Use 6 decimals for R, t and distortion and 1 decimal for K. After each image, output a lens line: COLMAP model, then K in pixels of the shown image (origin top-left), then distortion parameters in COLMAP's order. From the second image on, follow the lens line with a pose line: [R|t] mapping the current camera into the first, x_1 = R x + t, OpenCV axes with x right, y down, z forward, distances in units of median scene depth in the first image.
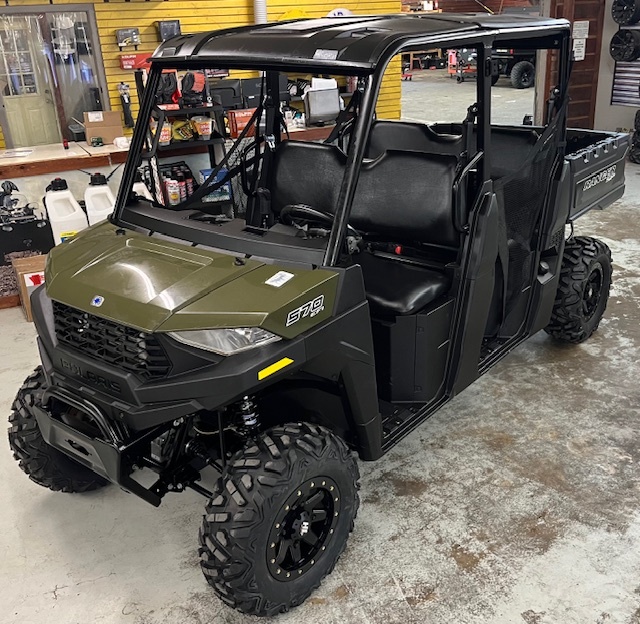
lens RADIAL K [[728.2, 0, 325.0], [0, 728.2, 312.4], [0, 0, 1]] dist [0.044589, 0.000000]
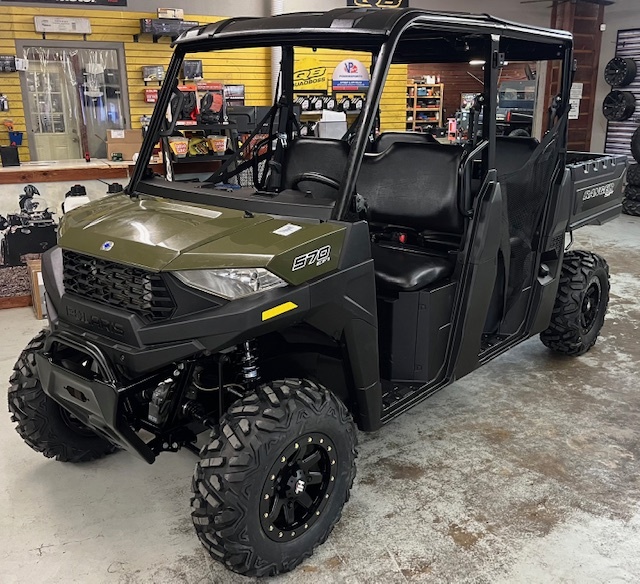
lens RADIAL K [[699.1, 0, 314.2], [0, 699.1, 289.7], [0, 0, 1]] dist [0.043548, 0.000000]
pose [[0.998872, 0.044610, -0.016293, -0.004225], [-0.046118, 0.993027, -0.108496, 0.108378], [0.011339, 0.109125, 0.993963, 0.032684]]
